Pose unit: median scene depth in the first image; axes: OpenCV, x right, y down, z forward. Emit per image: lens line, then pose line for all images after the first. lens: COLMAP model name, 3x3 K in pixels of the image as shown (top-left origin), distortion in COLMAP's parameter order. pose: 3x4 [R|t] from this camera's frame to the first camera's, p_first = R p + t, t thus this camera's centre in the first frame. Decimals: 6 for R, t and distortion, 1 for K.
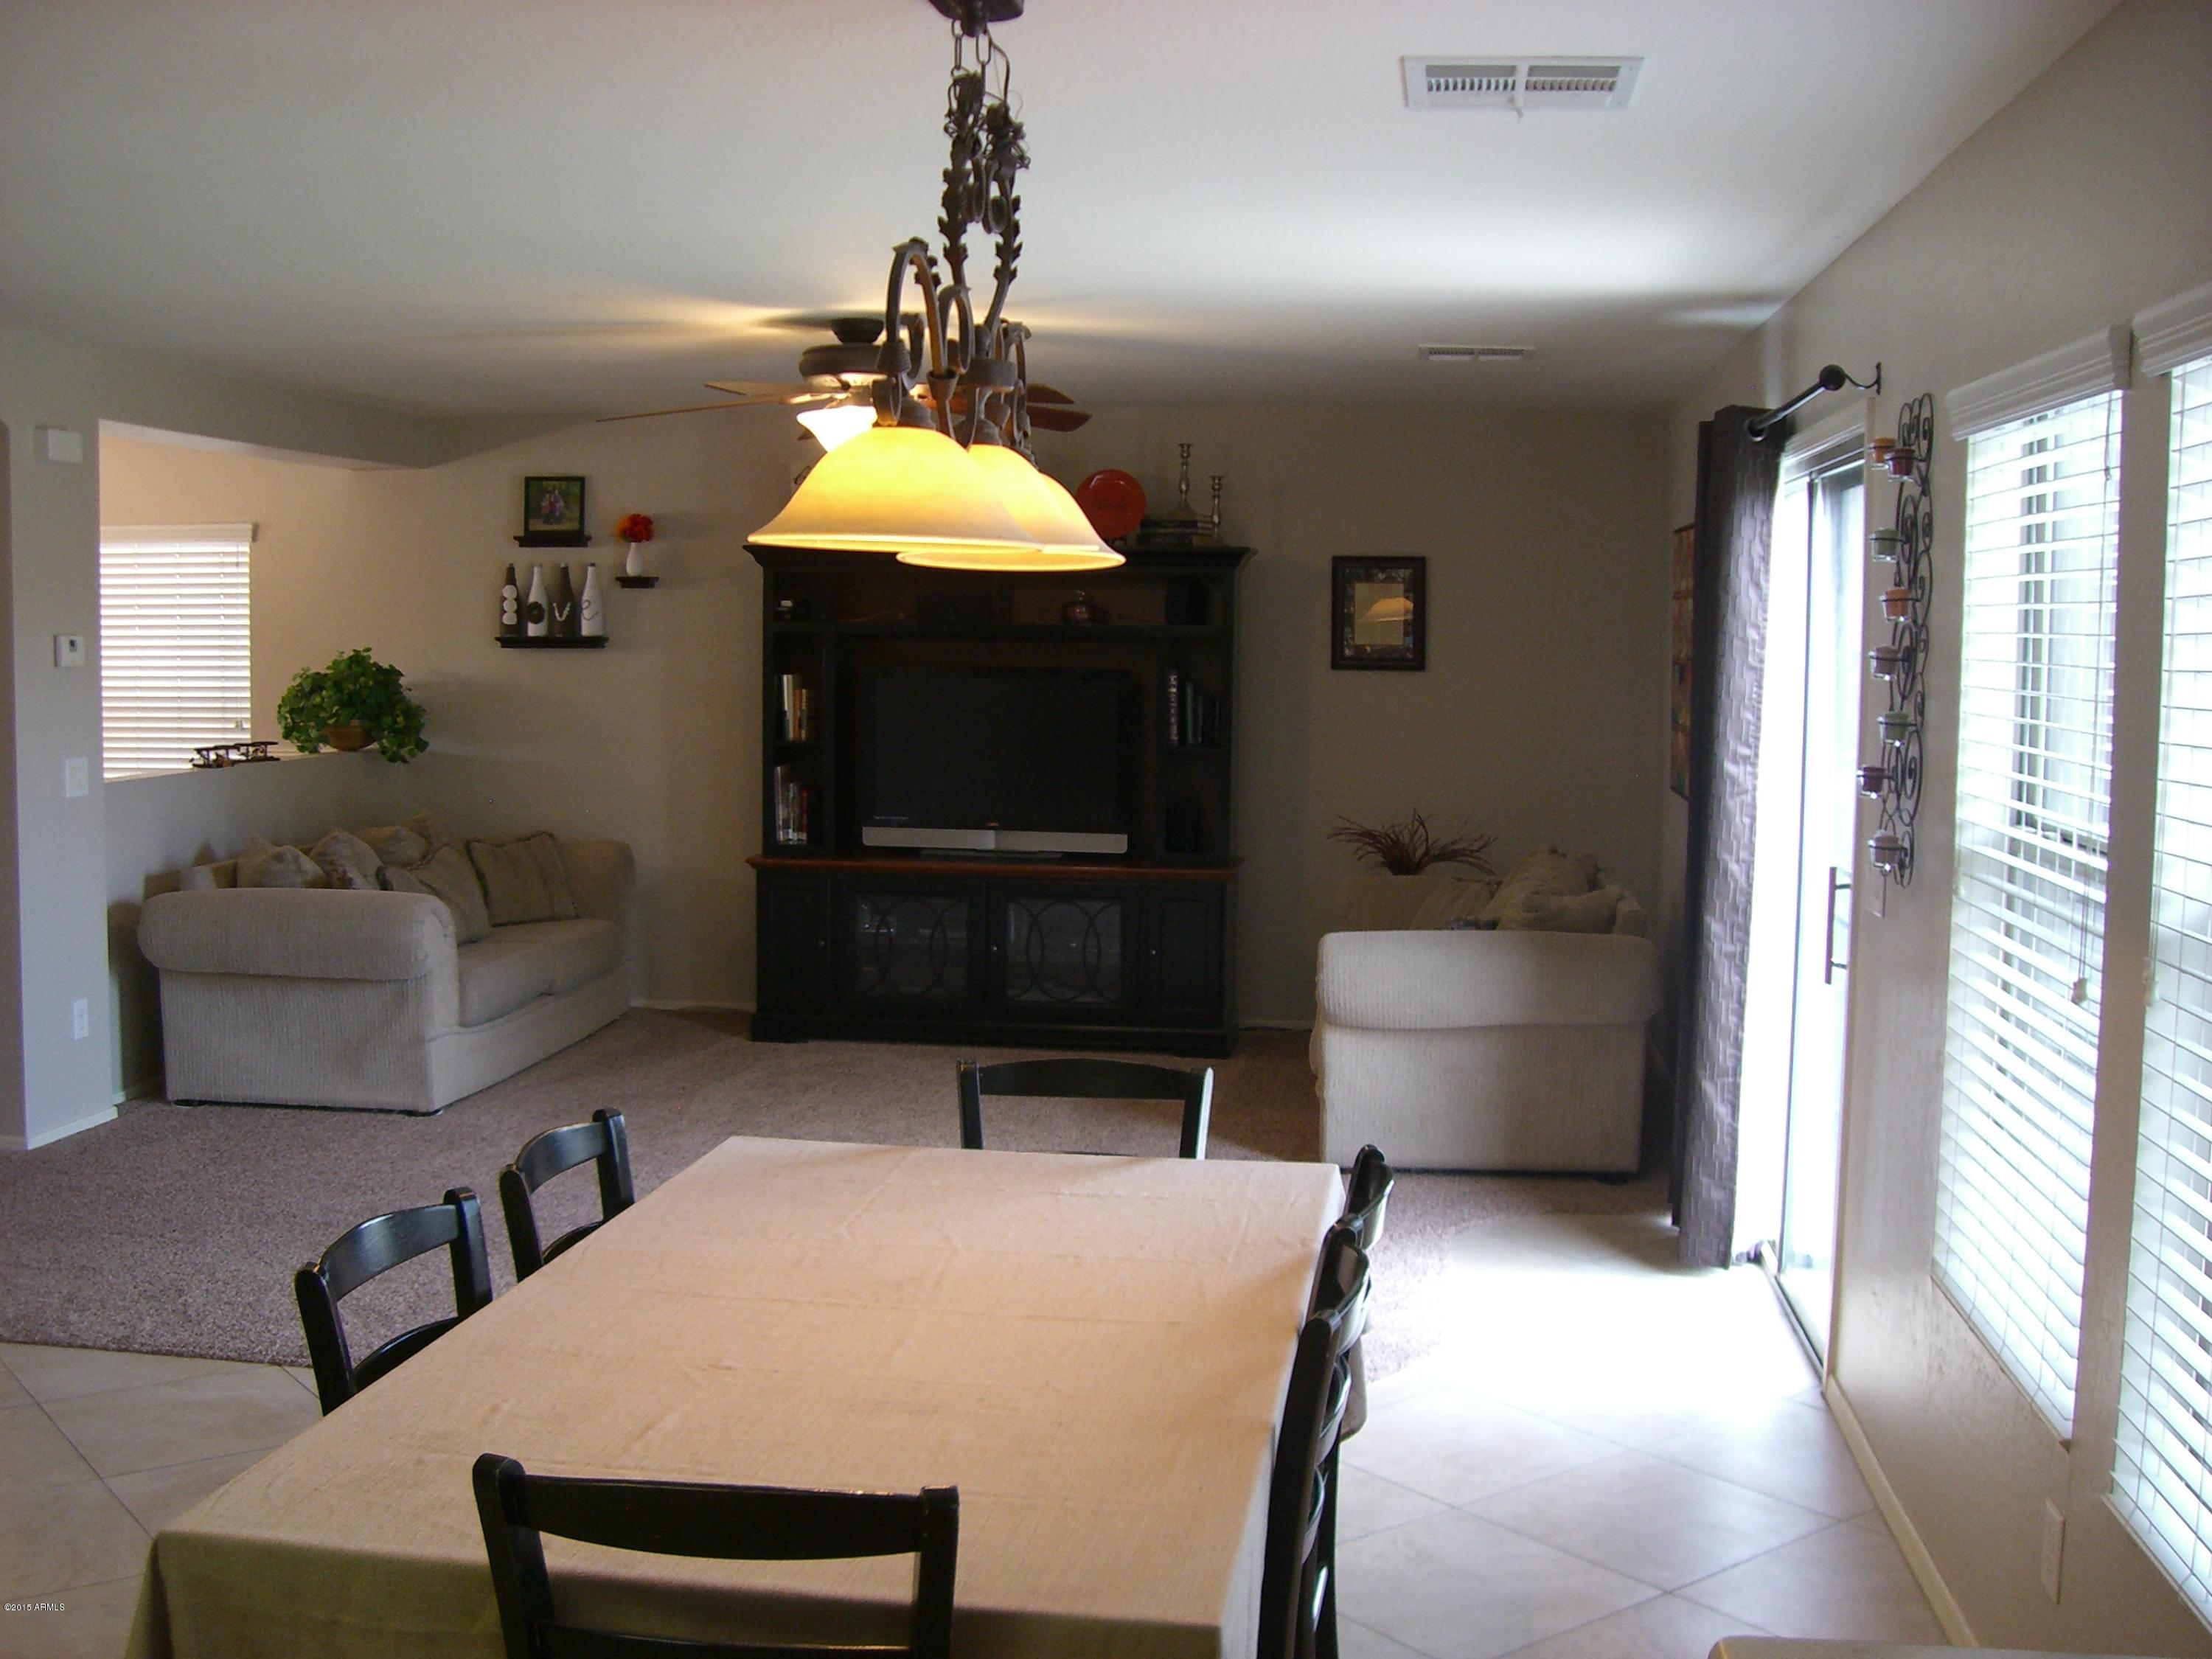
lens RADIAL K [[2409.0, 0, 1106.0], [0, 2409.0, 829.5], [0, 0, 1]] dist [-0.281581, 0.256481]
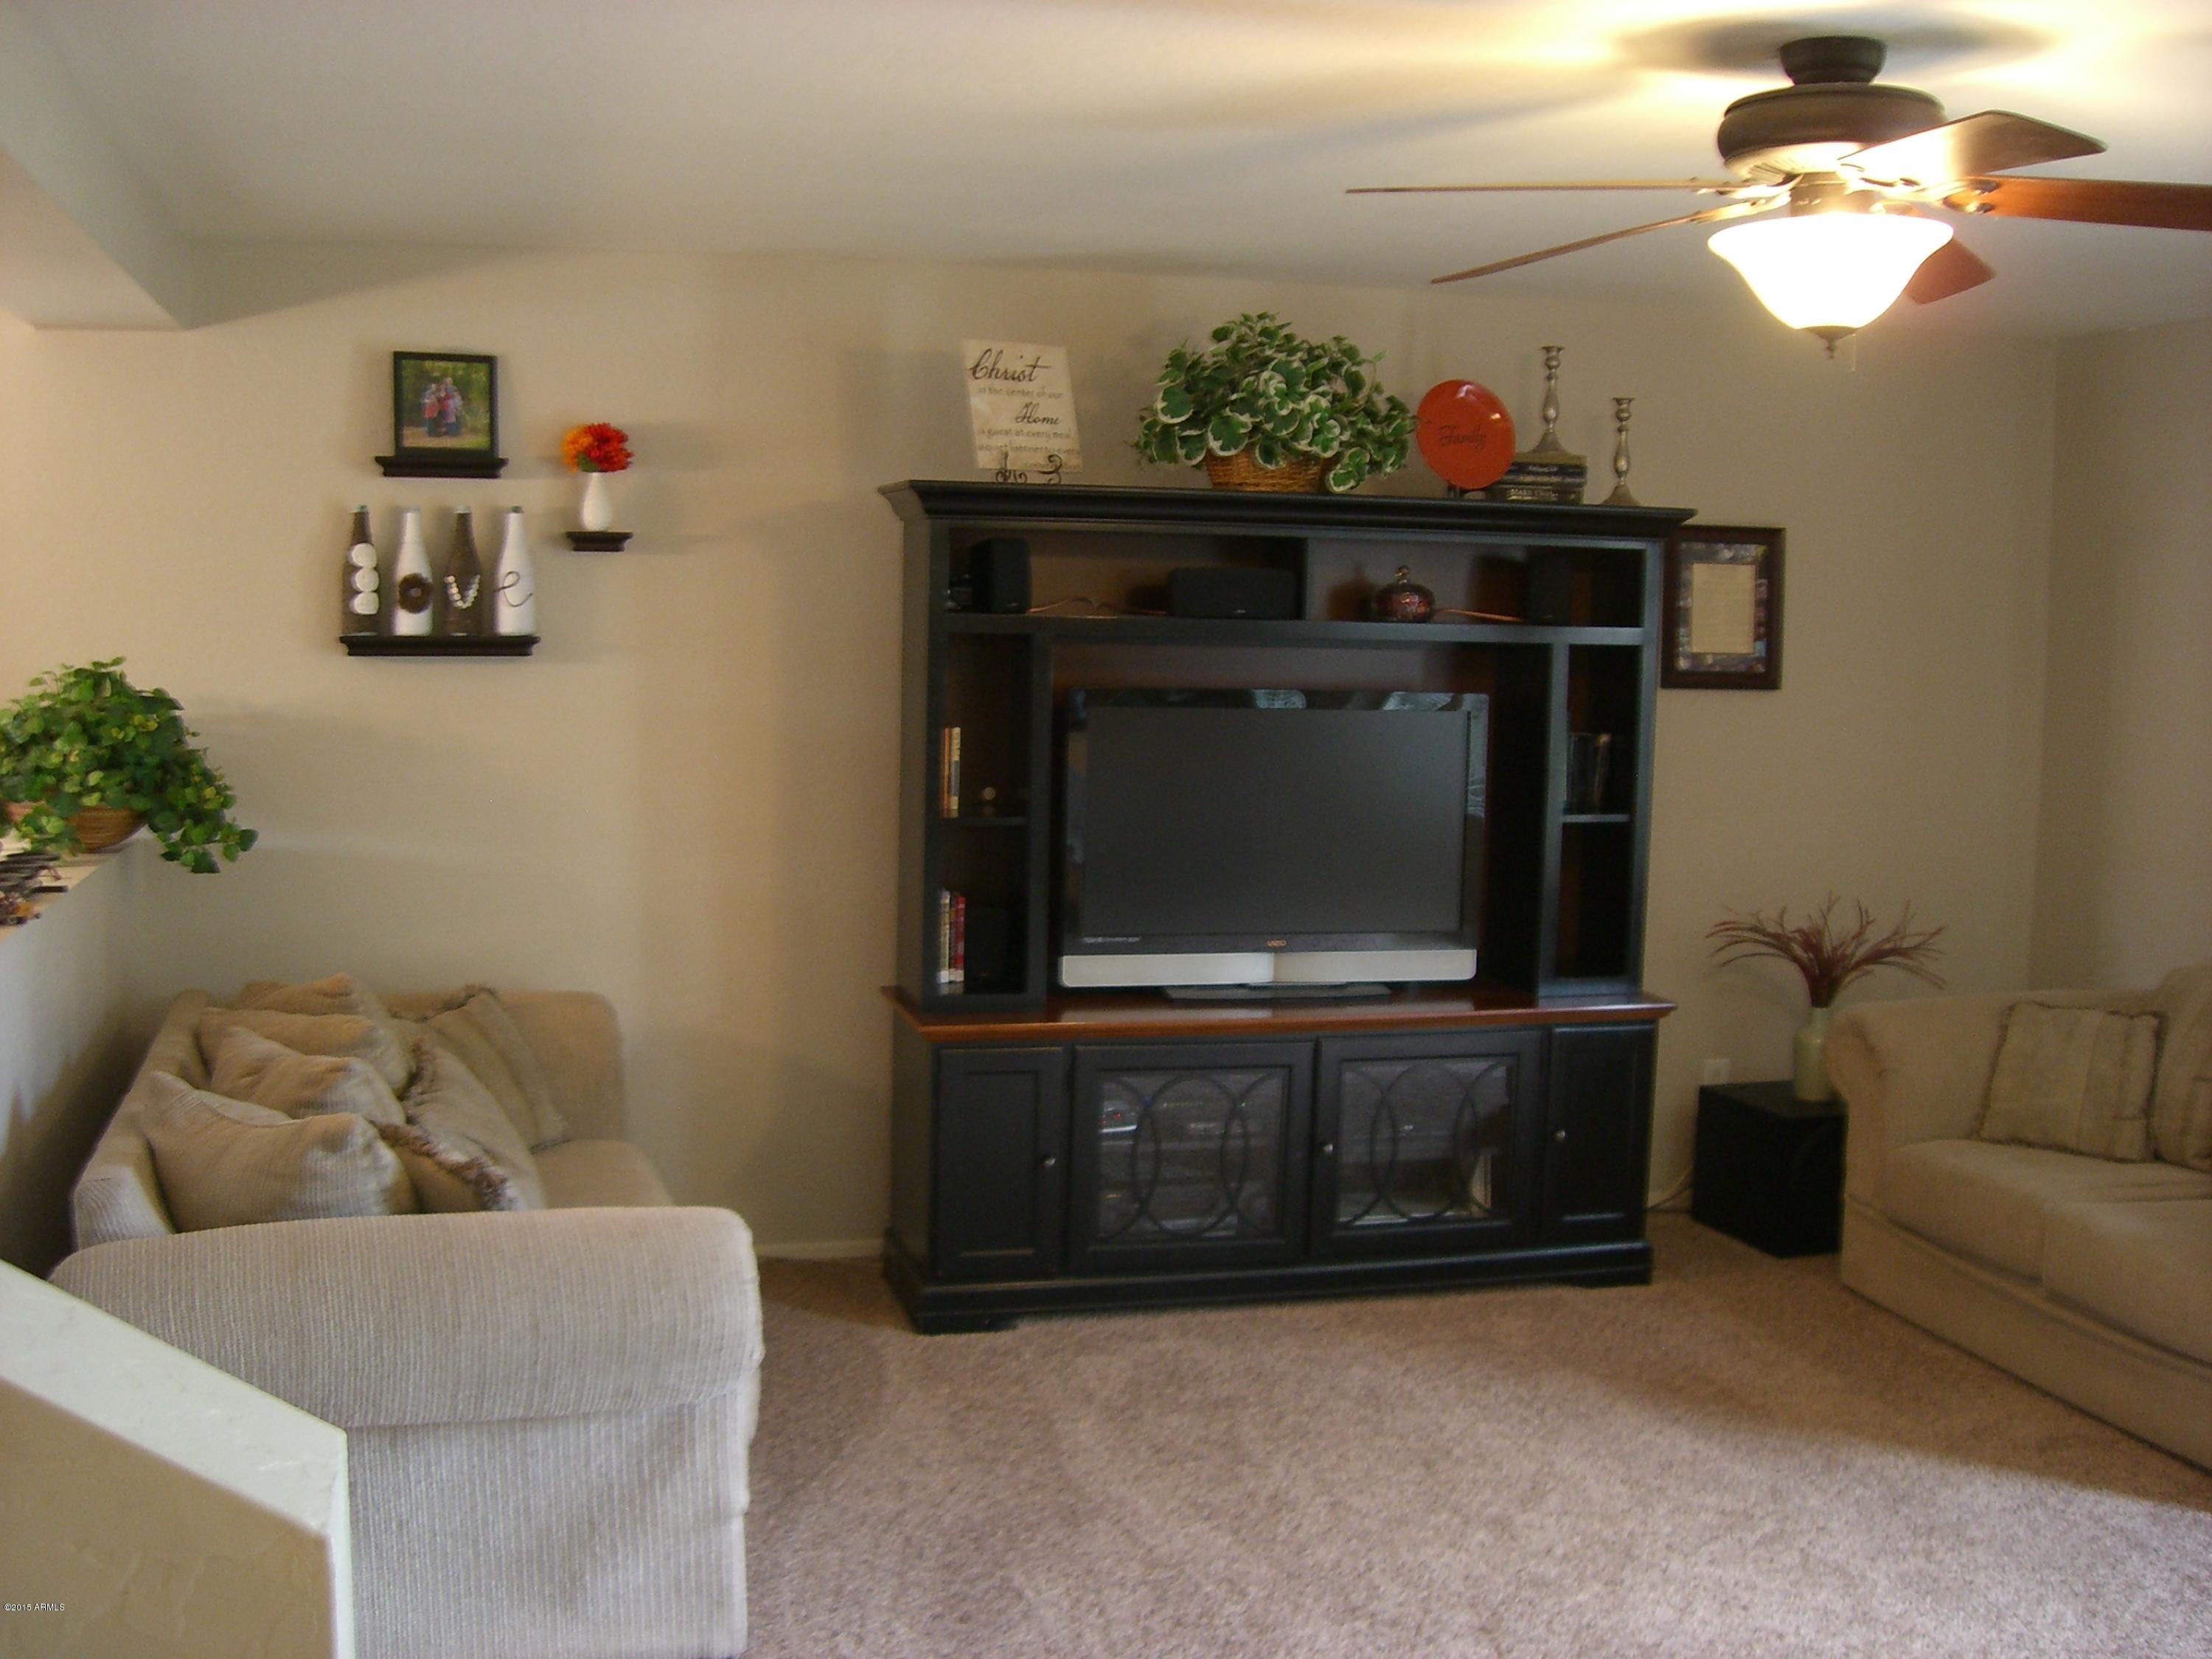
lens RADIAL K [[2411.0, 0, 1106.0], [0, 2411.0, 829.5], [0, 0, 1]] dist [-0.267909, 0.342062]
pose [[0.919593, -0.031546, 0.391603, -0.313328], [0.025845, 0.999469, 0.019820, -0.042684], [-0.392020, -0.008105, 0.919921, 0.422818]]
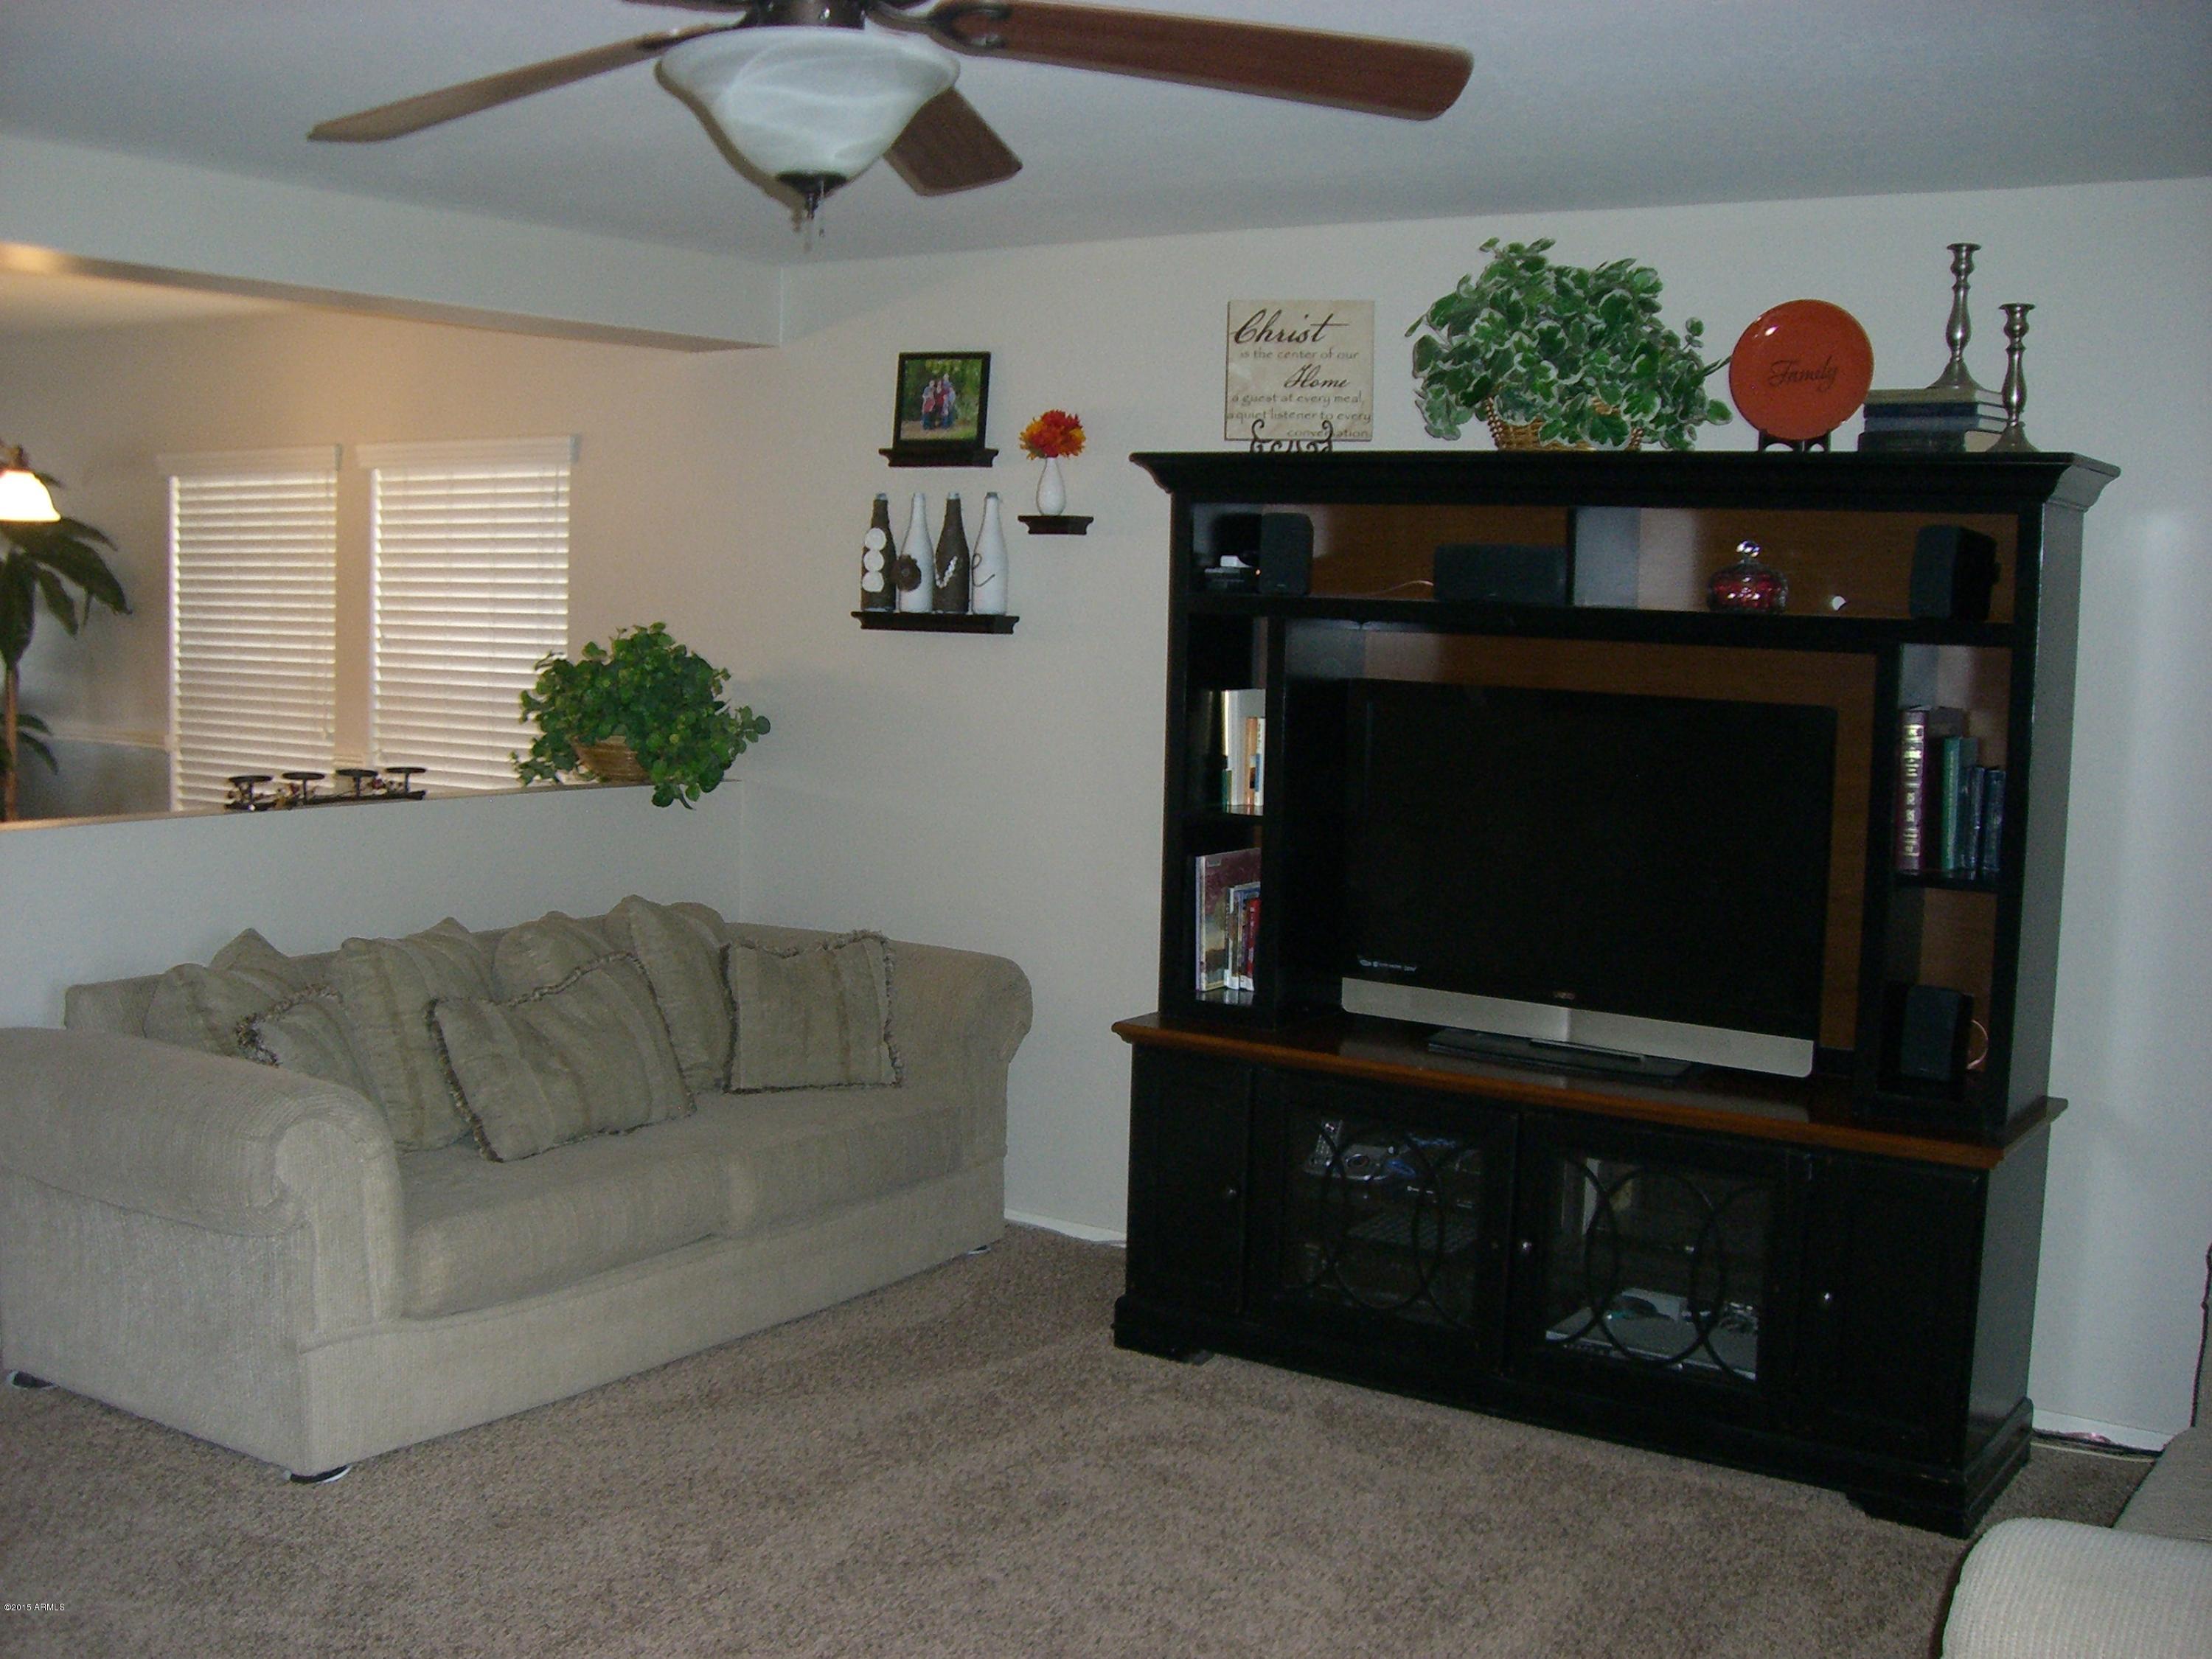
lens RADIAL K [[2411.0, 0, 1106.0], [0, 2411.0, 829.5], [0, 0, 1]] dist [-0.267909, 0.342062]
pose [[0.892180, 0.057307, -0.448029, 0.088062], [-0.056405, 0.998290, 0.015369, -0.038090], [0.448144, 0.011559, 0.893887, 0.471255]]
